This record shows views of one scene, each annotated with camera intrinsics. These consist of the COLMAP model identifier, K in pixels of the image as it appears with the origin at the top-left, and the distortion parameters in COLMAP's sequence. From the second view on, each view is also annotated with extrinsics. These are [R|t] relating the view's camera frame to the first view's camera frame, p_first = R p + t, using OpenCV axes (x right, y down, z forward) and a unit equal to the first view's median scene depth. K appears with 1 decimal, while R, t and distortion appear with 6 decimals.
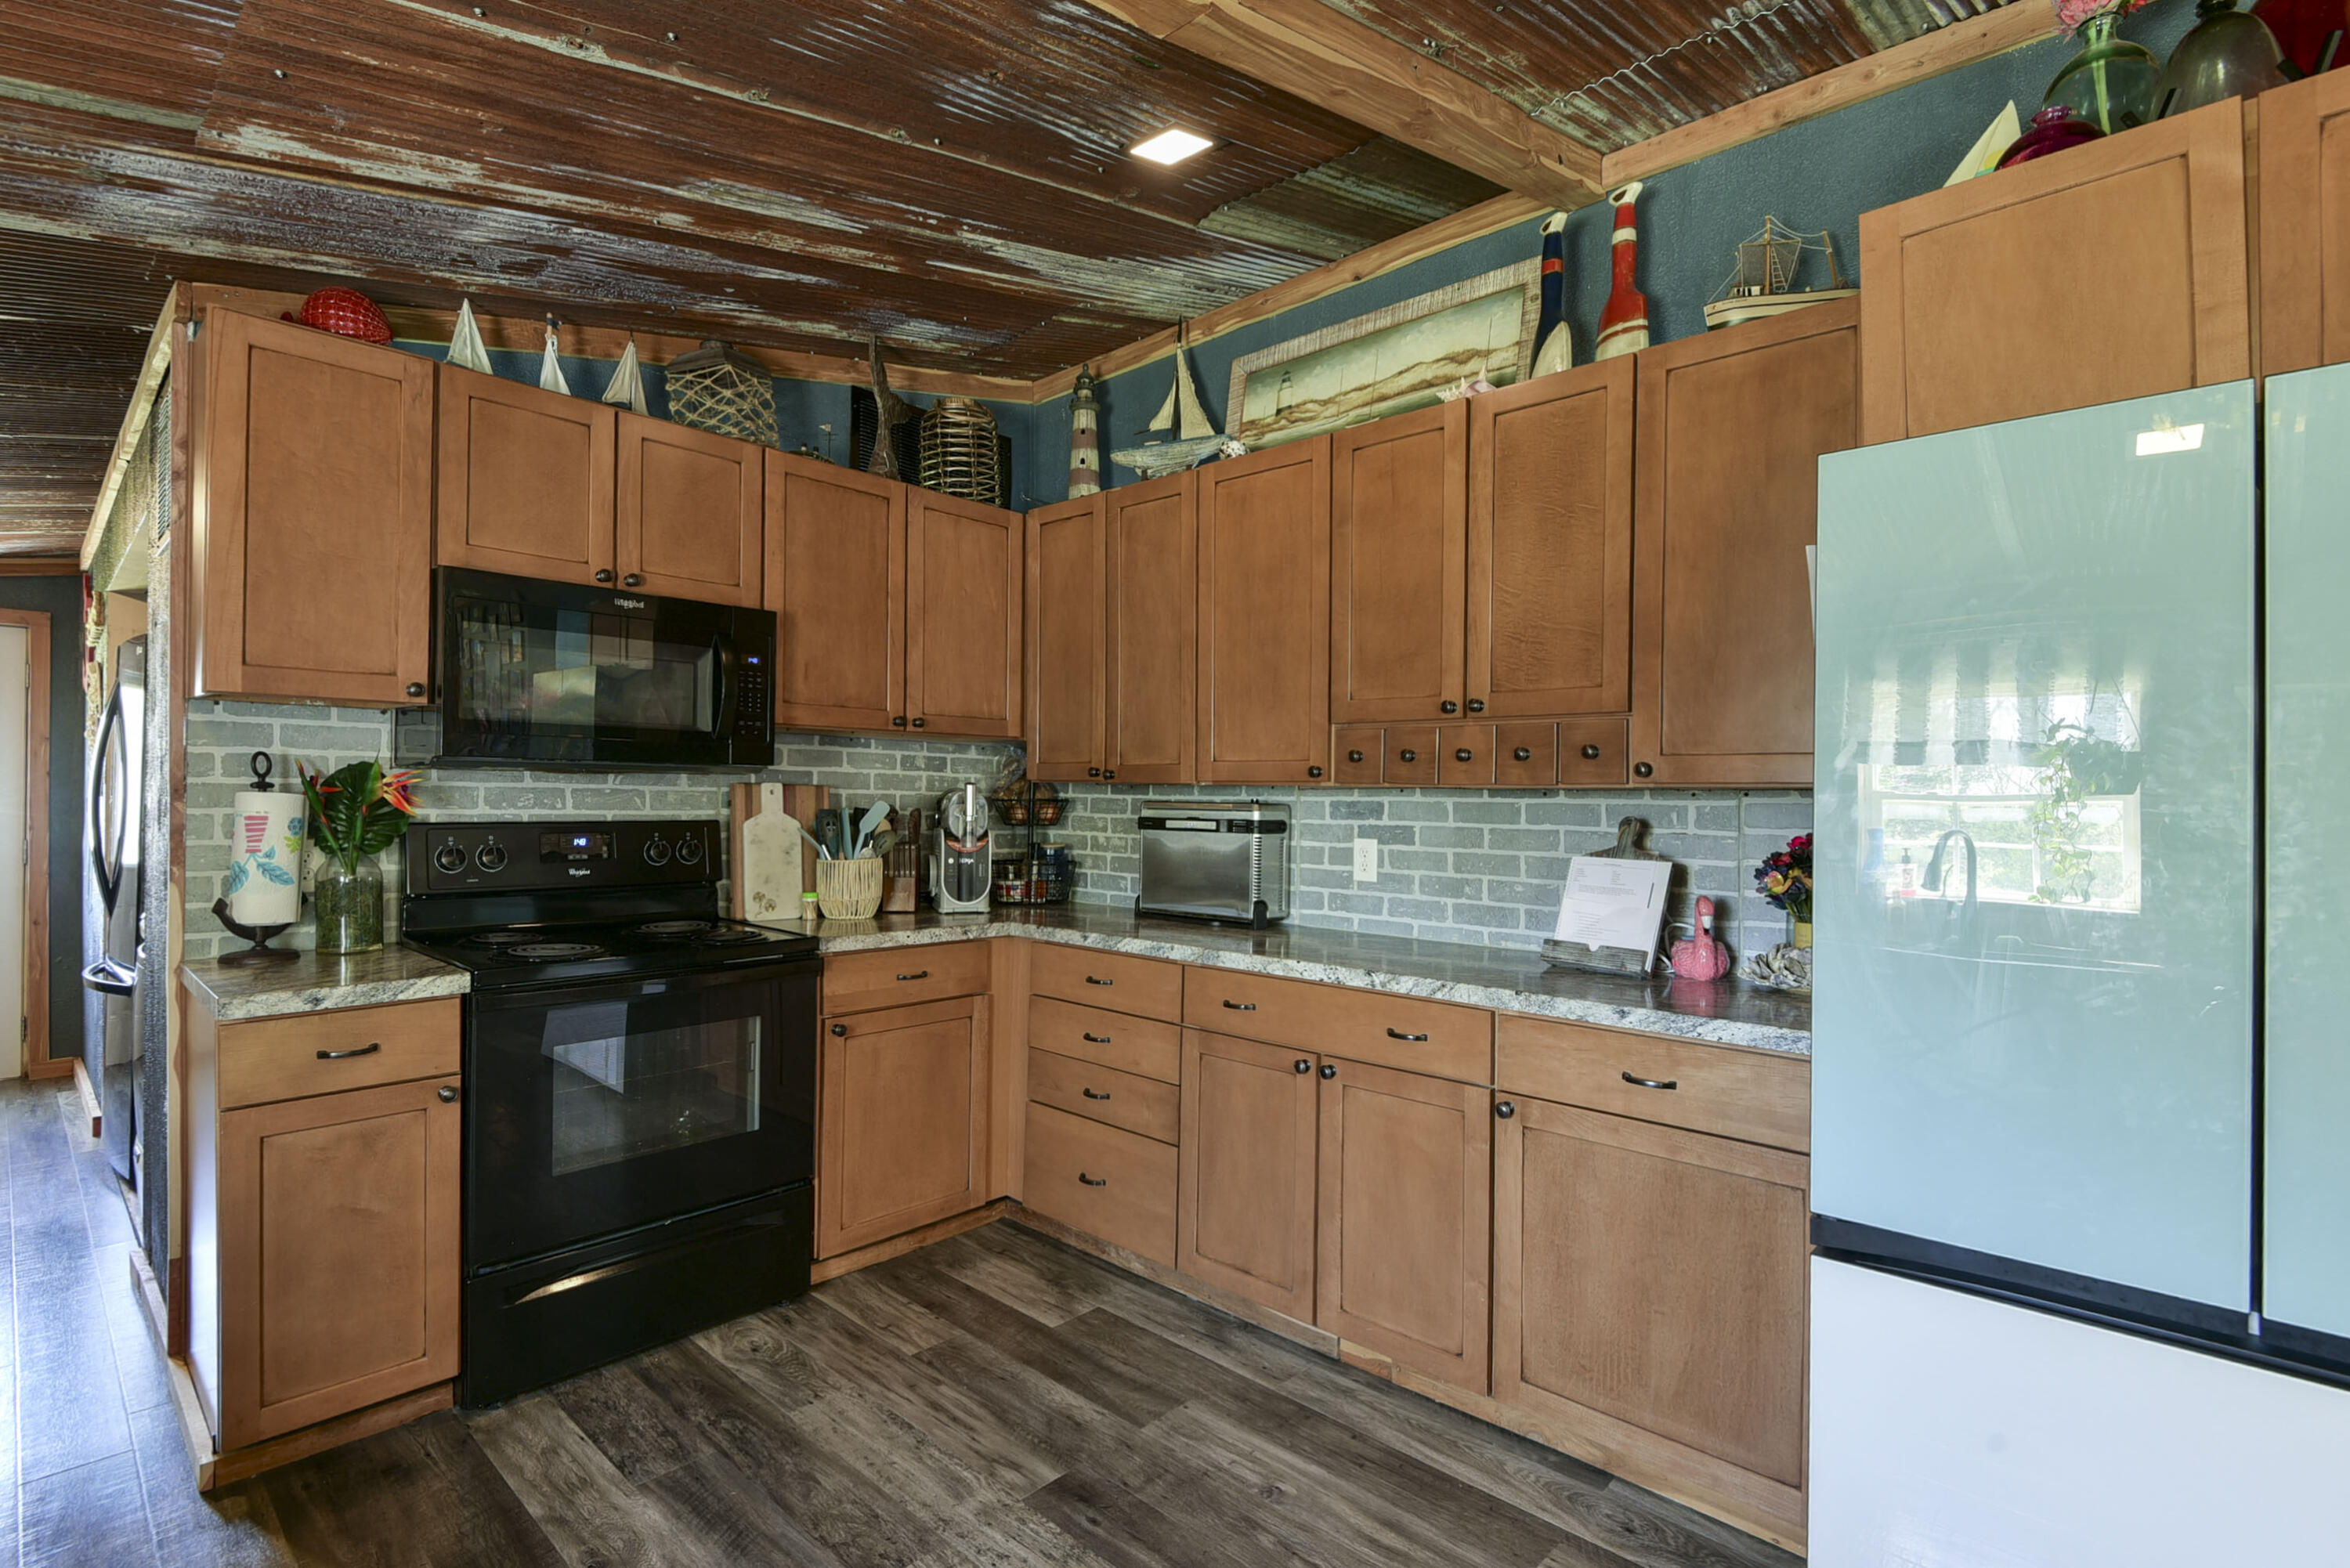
lens RADIAL K [[1101.0, 0, 1177.7], [0, 1101.0, 796.2], [0, 0, 1]] dist [0.003322, 0.000255]
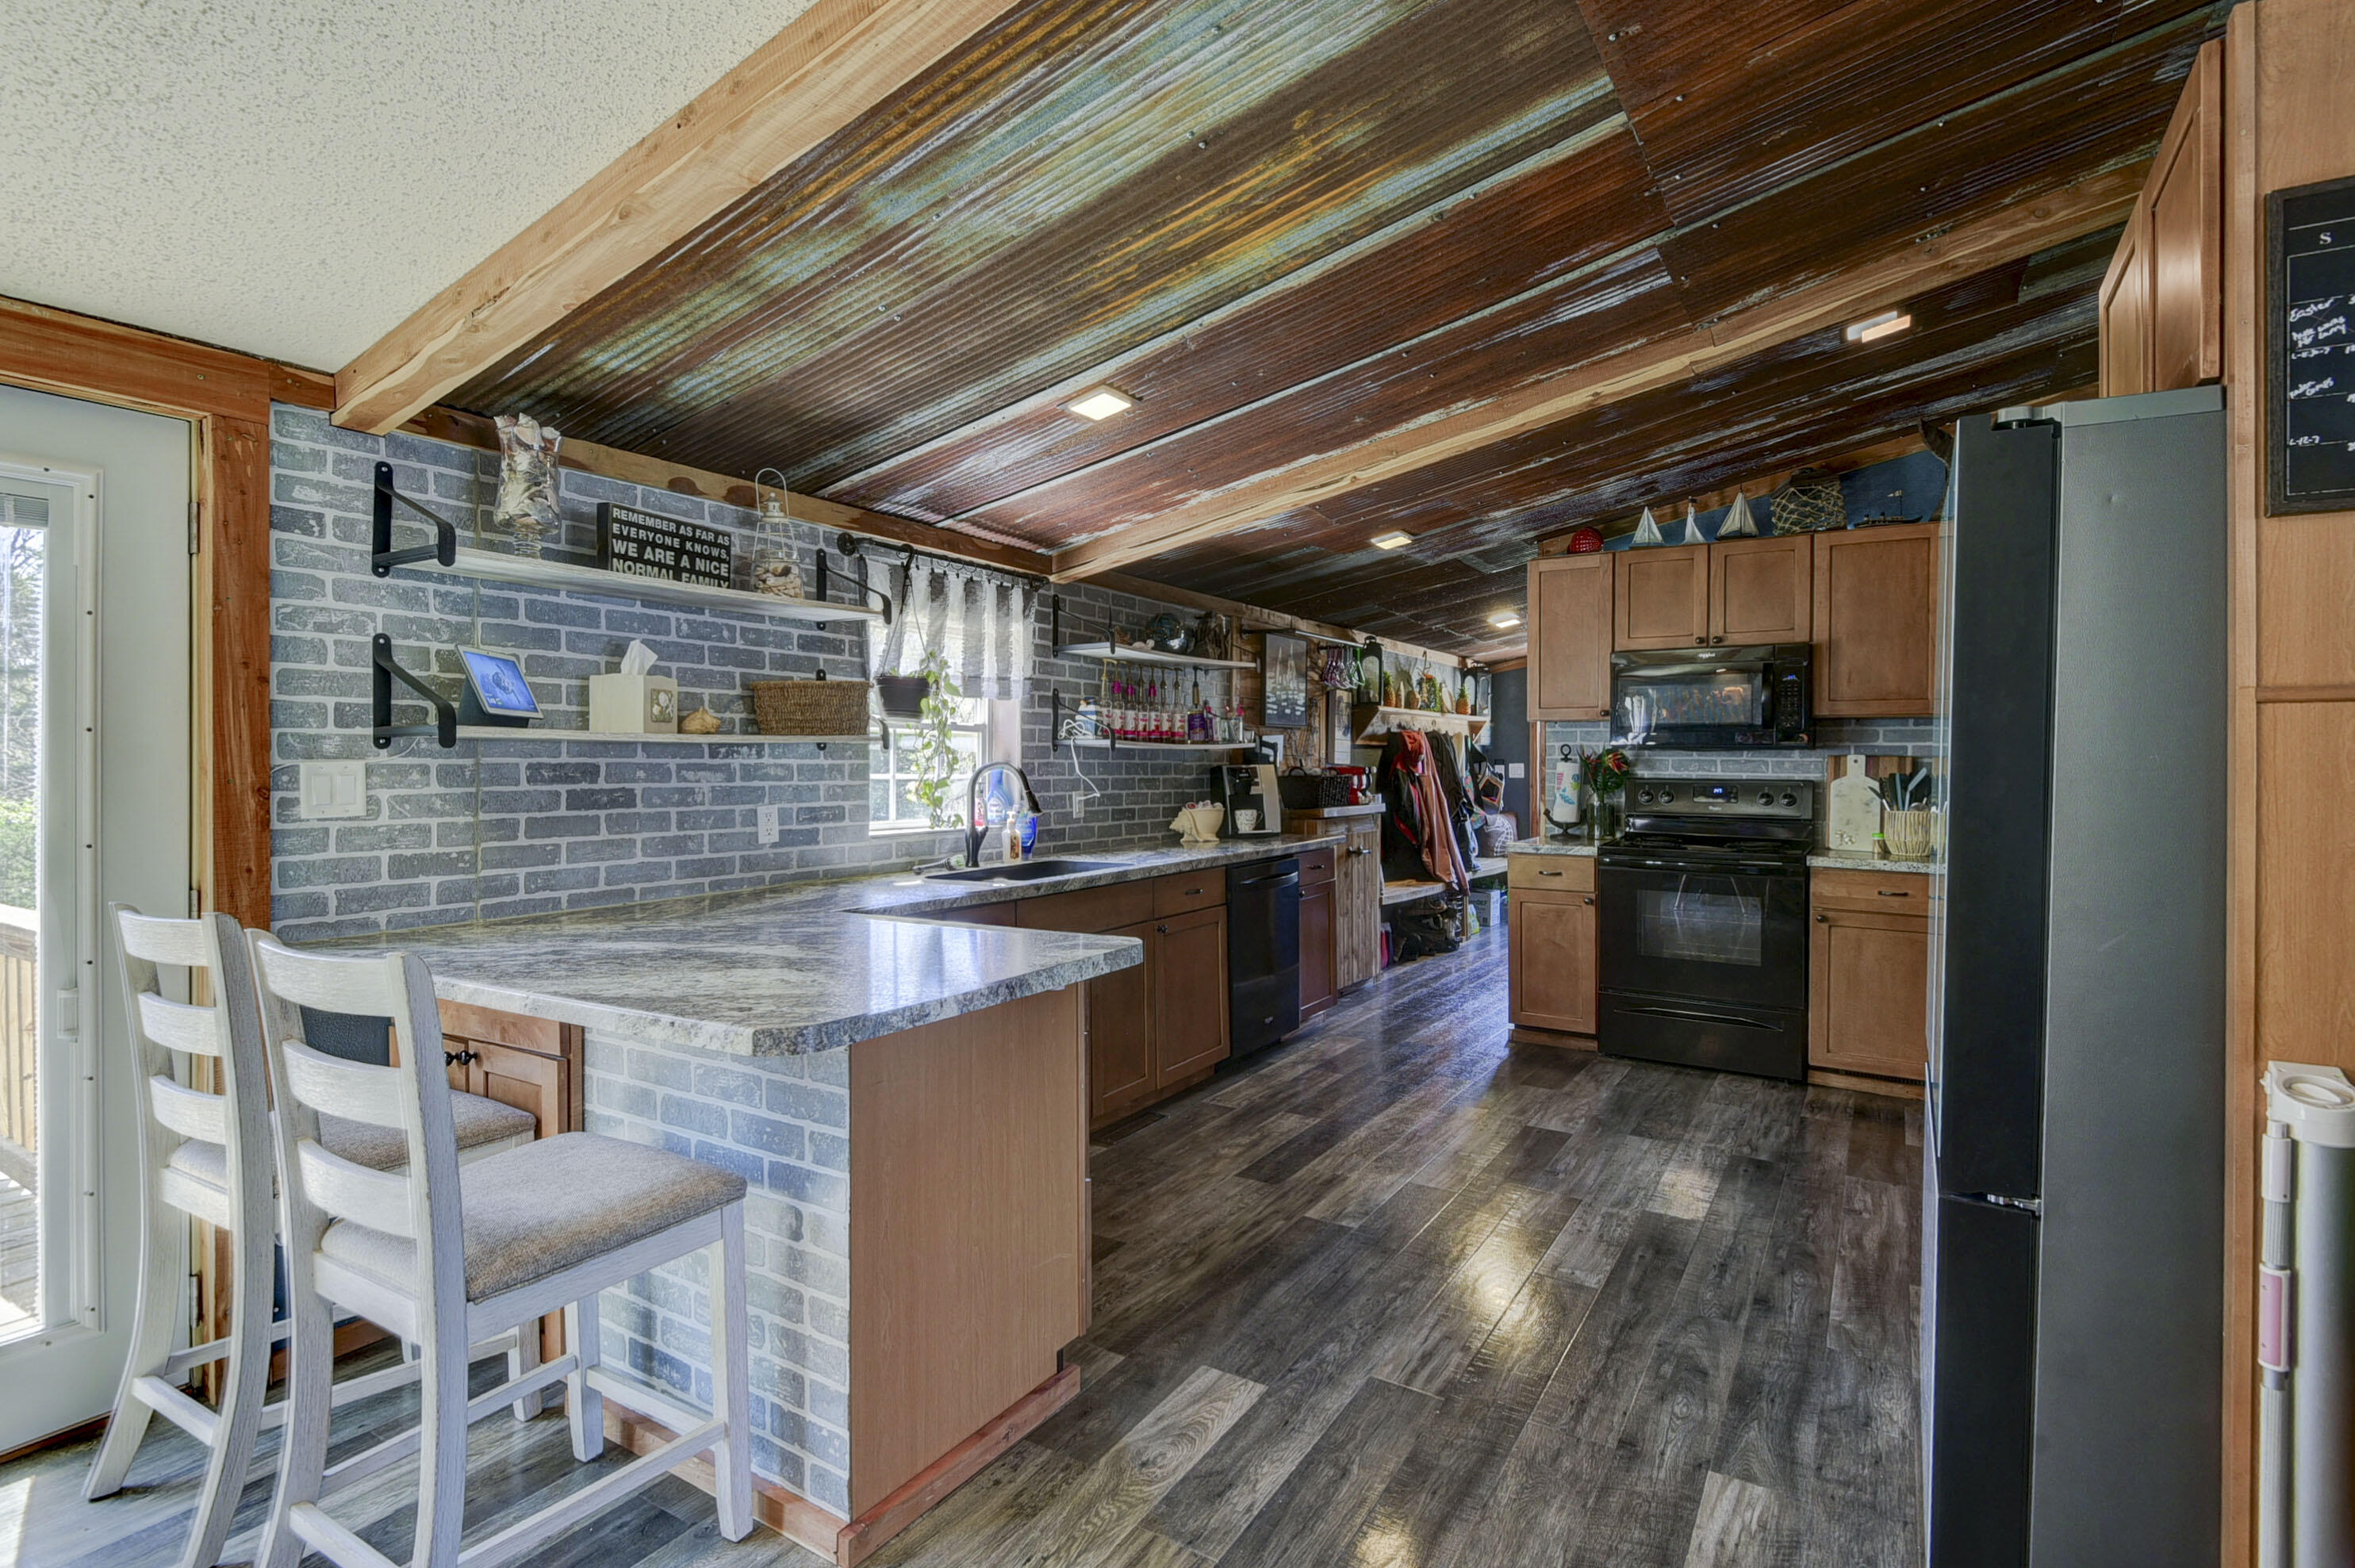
lens RADIAL K [[1102.6, 0, 1134.9], [0, 1102.6, 758.6], [0, 0, 1]] dist [0.012225, -0.014241]
pose [[0.154736, -0.008419, -0.987920, 1.076231], [-0.003202, 0.999954, -0.009023, 0.009934], [0.987951, 0.004559, 0.154702, -0.175218]]
